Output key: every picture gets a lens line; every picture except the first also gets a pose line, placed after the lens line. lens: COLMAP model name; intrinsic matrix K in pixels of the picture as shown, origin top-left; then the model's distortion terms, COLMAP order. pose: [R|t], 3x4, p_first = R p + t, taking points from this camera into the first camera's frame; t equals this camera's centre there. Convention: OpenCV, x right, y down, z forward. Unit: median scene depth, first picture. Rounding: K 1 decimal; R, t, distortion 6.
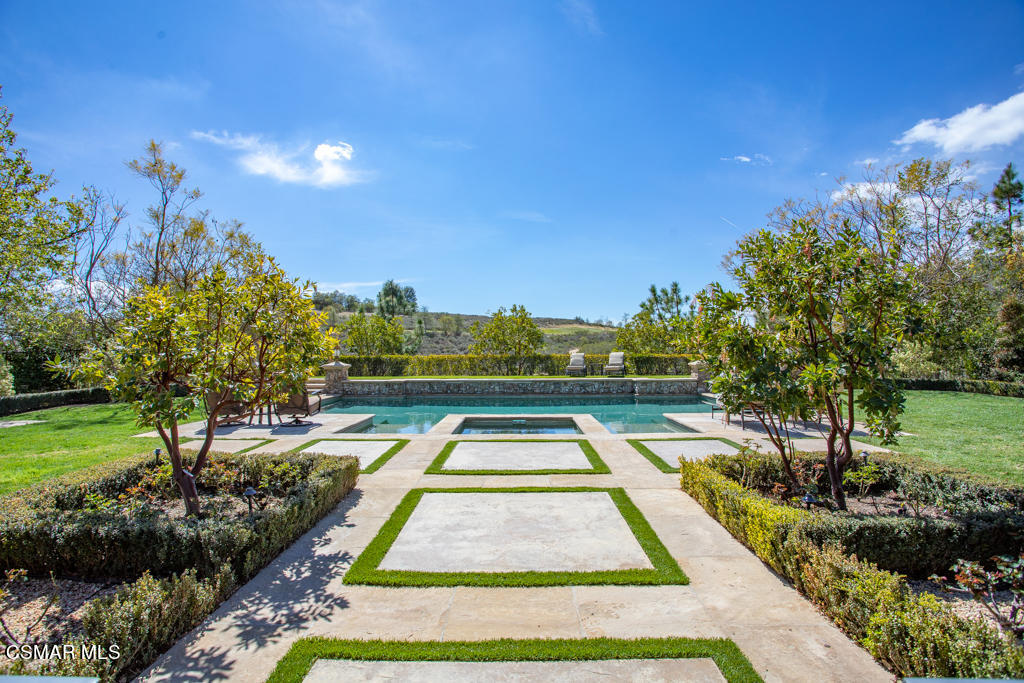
lens RADIAL K [[498.0, 0, 506.1], [0, 498.0, 340.3], [0, 0, 1]] dist [-0.077342, 0.036399]
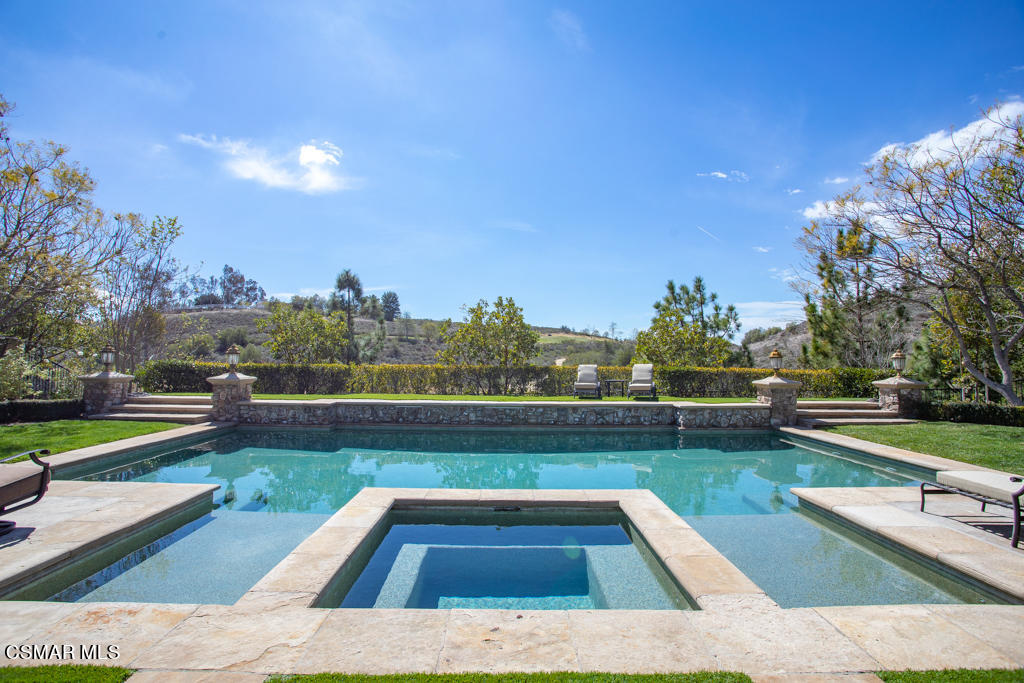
lens RADIAL K [[498.0, 0, 506.1], [0, 498.0, 340.3], [0, 0, 1]] dist [-0.077342, 0.036399]
pose [[0.999448, 0.013837, 0.030210, 0.004657], [-0.013322, 0.999764, -0.017179, 0.004871], [-0.030440, 0.016767, 0.999396, 0.284113]]
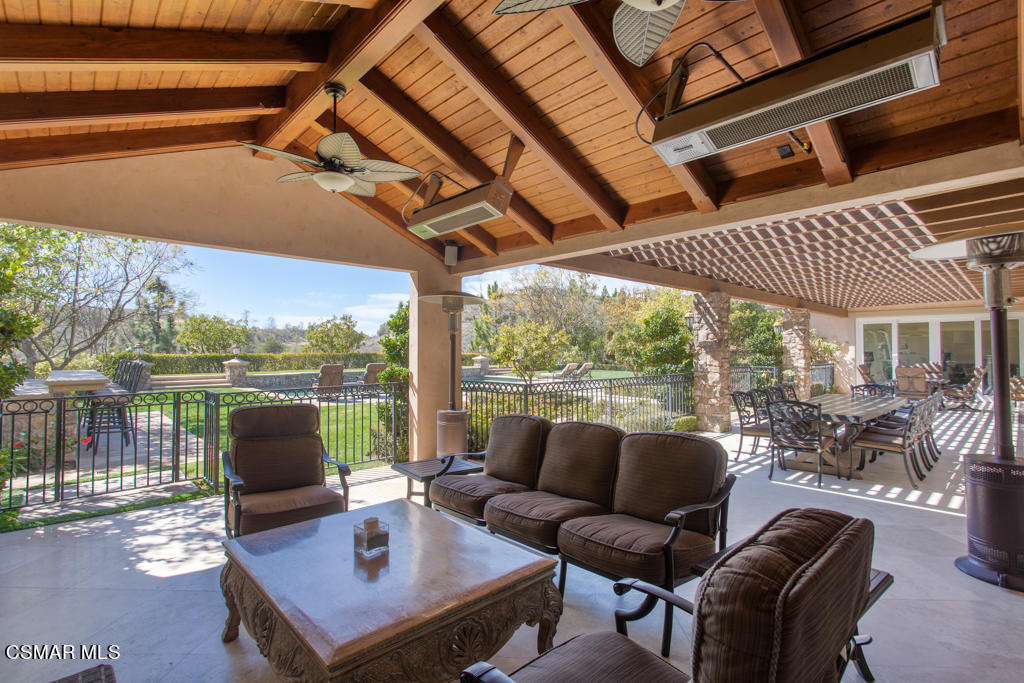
lens RADIAL K [[498.0, 0, 506.1], [0, 498.0, 340.3], [0, 0, 1]] dist [-0.077342, 0.036399]
pose [[0.717617, 0.016121, 0.696252, -0.589771], [-0.017478, 0.999834, -0.005136, -0.005152], [-0.696219, -0.008483, 0.717779, -0.216567]]
